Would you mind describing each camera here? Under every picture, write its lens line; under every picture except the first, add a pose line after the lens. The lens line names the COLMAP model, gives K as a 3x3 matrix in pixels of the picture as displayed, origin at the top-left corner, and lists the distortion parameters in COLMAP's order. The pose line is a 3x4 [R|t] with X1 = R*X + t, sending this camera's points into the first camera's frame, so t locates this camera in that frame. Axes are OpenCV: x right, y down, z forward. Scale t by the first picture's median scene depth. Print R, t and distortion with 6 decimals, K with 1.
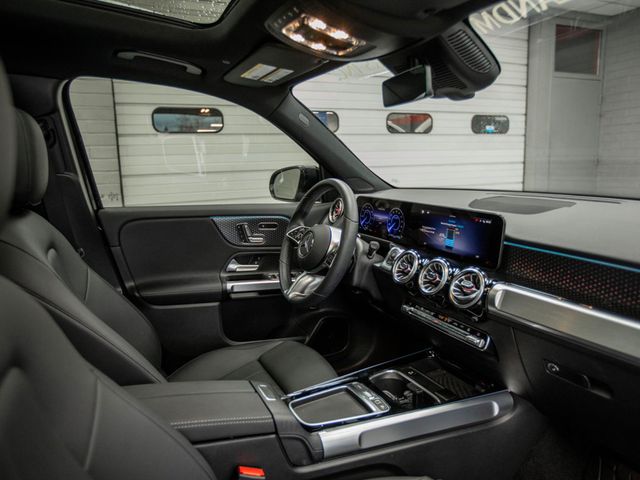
lens RADIAL K [[457.2, 0, 320.0], [0, 457.2, 240.0], [0, 0, 1]] dist [-0.002868, 0.001751]
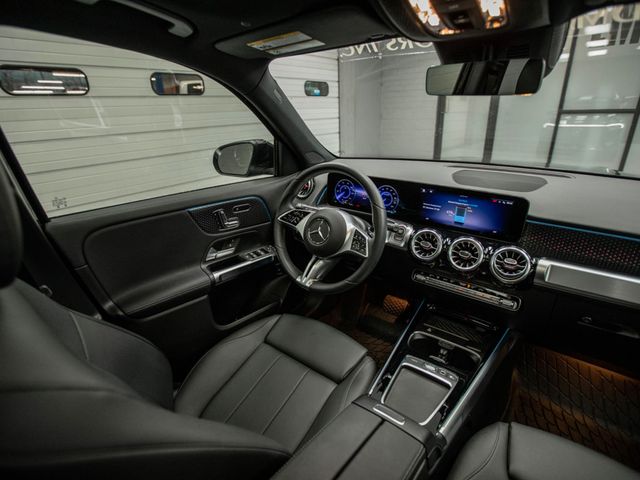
lens RADIAL K [[326.5, 0, 320.0], [0, 326.5, 240.0], [0, 0, 1]] dist [-0.040866, 0.000413]
pose [[0.894555, -0.167702, 0.414304, -0.292018], [0.079599, 0.971898, 0.221535, -0.117105], [-0.439813, -0.165197, 0.882765, 0.329534]]
